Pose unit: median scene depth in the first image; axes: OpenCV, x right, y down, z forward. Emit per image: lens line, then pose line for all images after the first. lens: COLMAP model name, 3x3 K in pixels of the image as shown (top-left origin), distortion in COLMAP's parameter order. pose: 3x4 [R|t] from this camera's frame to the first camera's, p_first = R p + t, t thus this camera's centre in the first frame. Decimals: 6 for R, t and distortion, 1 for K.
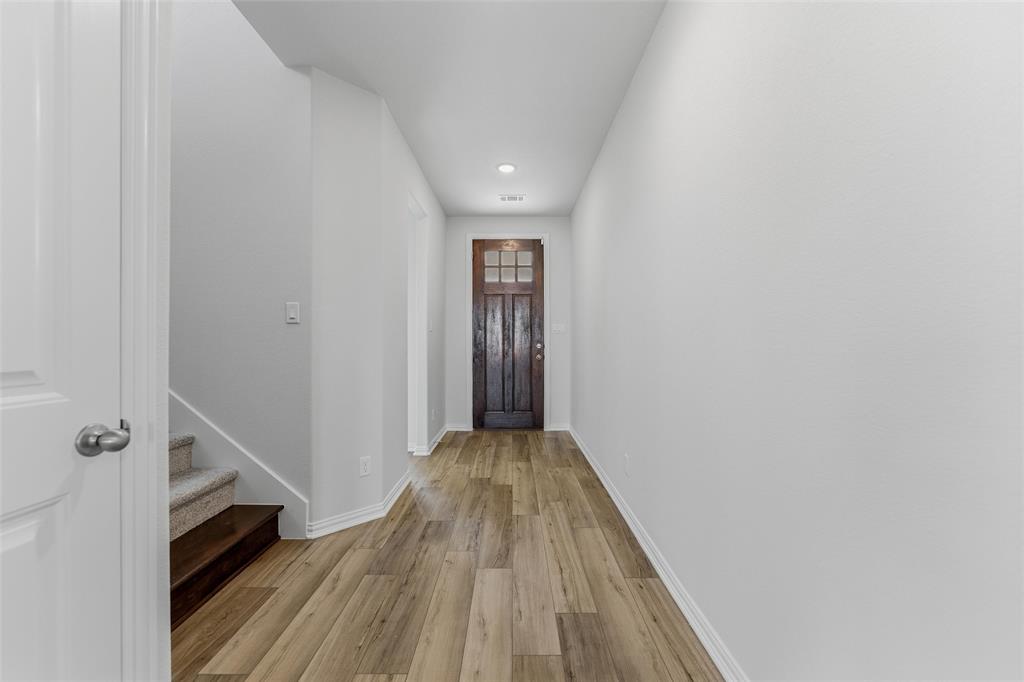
lens RADIAL K [[422.6, 0, 515.2], [0, 422.6, 335.4], [0, 0, 1]] dist [-0.001993, -0.000606]
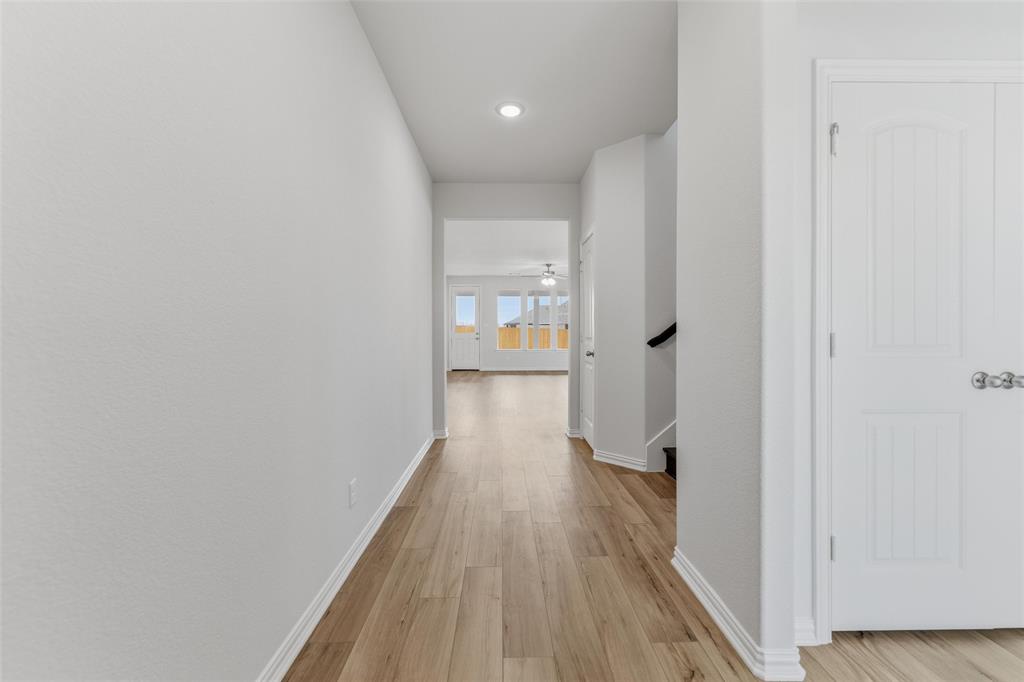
lens RADIAL K [[422.6, 0, 515.2], [0, 422.6, 335.4], [0, 0, 1]] dist [-0.001993, -0.000606]
pose [[-0.999684, -0.000078, -0.025131, -0.010734], [0.000063, 0.999984, -0.005616, 0.026360], [0.025131, -0.005616, -0.999668, 1.832890]]
